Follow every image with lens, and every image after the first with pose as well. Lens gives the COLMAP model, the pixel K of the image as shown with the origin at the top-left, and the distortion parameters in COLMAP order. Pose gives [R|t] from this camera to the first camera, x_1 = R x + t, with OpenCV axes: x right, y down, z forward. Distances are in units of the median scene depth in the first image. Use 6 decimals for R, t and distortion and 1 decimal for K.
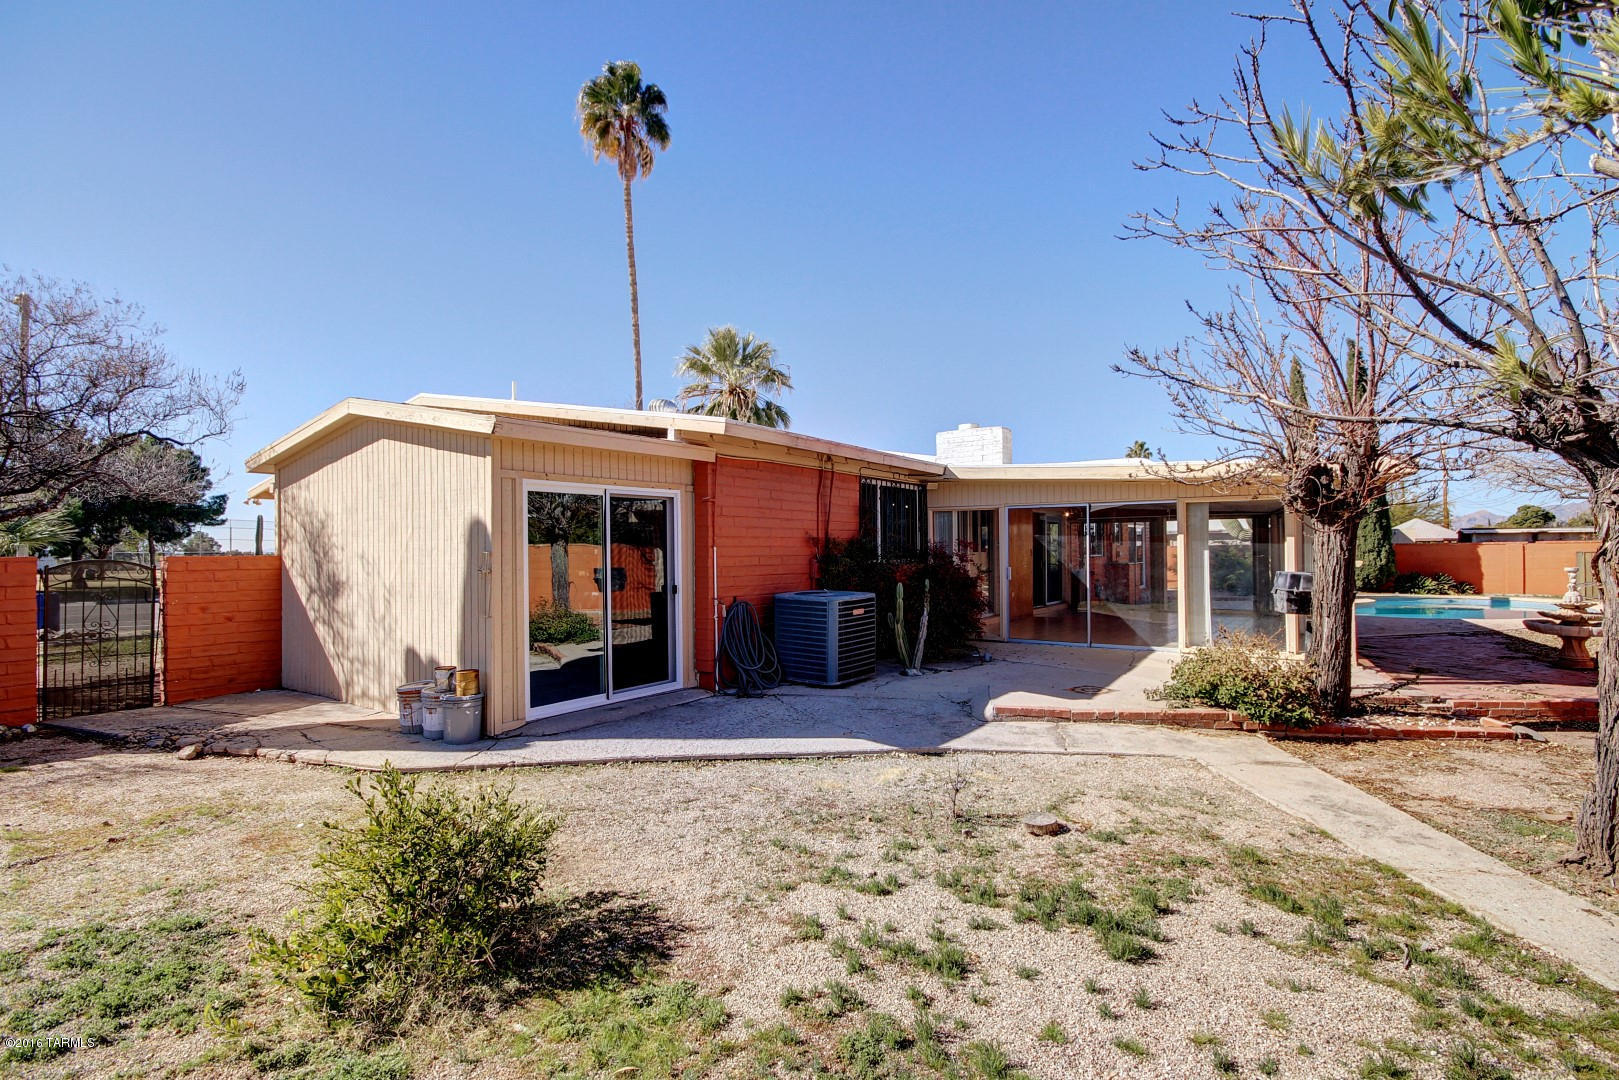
lens RADIAL K [[771.0, 0, 823.0], [0, 771.0, 541.8], [0, 0, 1]] dist [-0.010797, -0.003639]
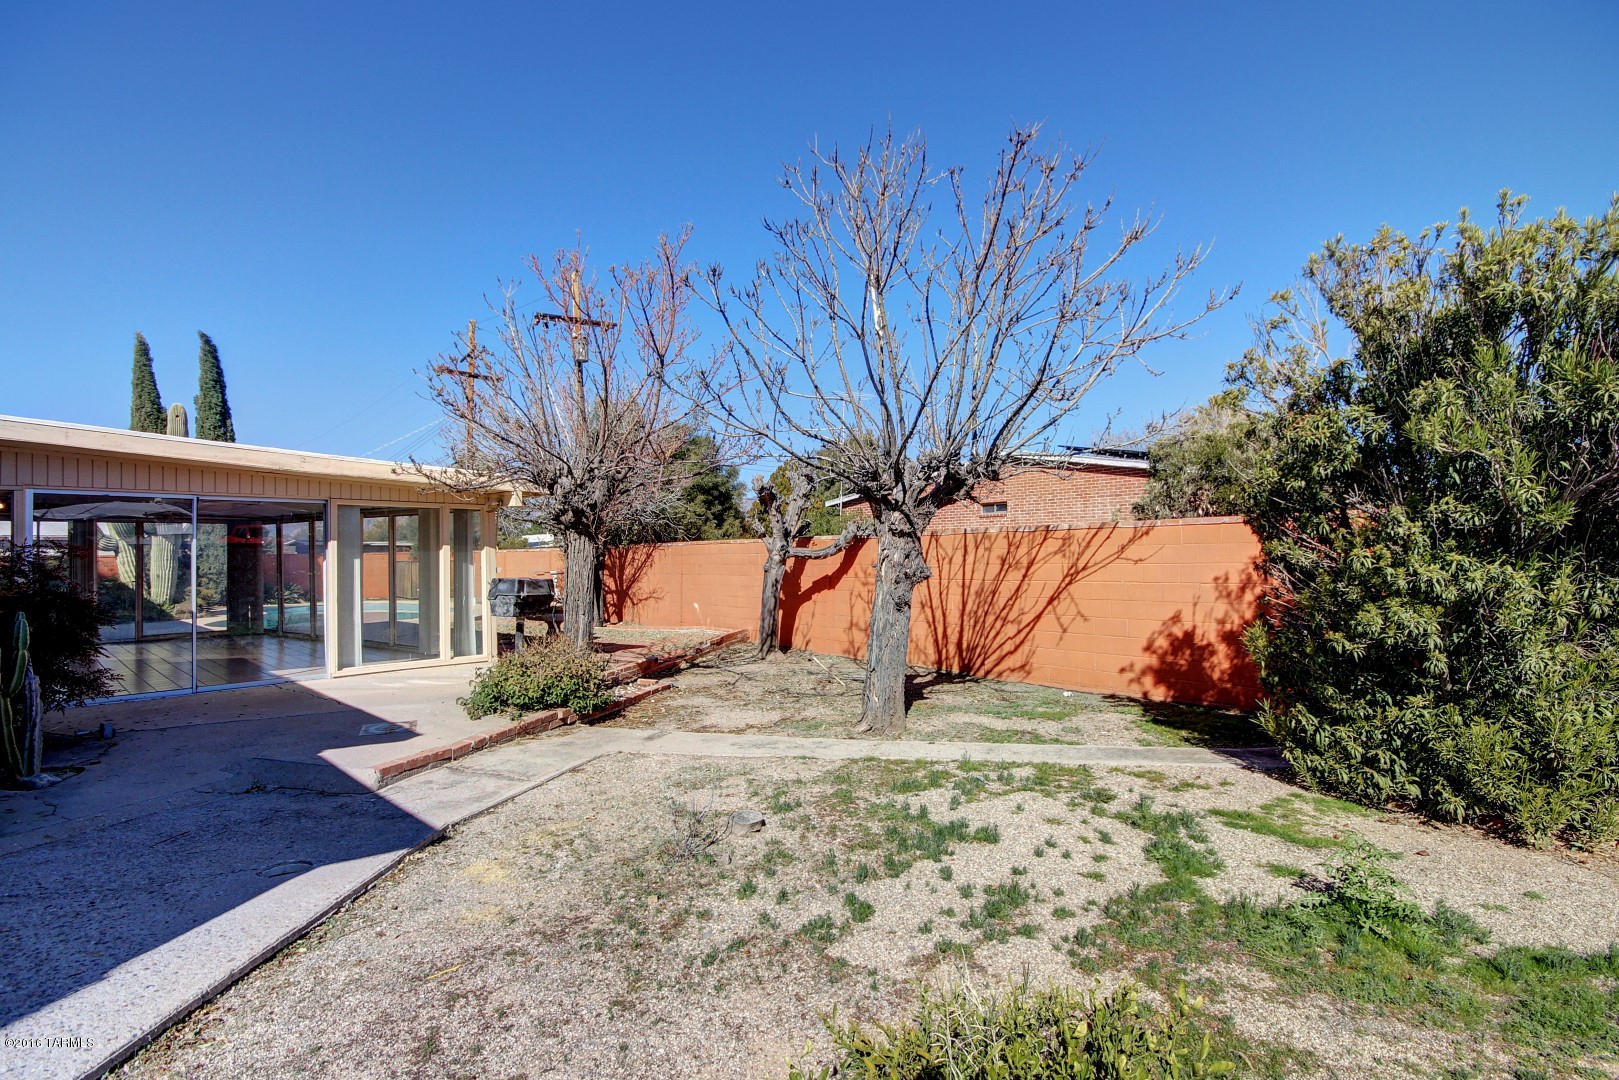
lens RADIAL K [[771.0, 0, 822.3], [0, 771.0, 547.7], [0, 0, 1]] dist [-0.010797, -0.003639]
pose [[0.129718, 0.011970, 0.991479, -0.298432], [-0.006894, 0.999914, -0.011170, 0.004484], [-0.991527, -0.005386, 0.129790, 0.313445]]
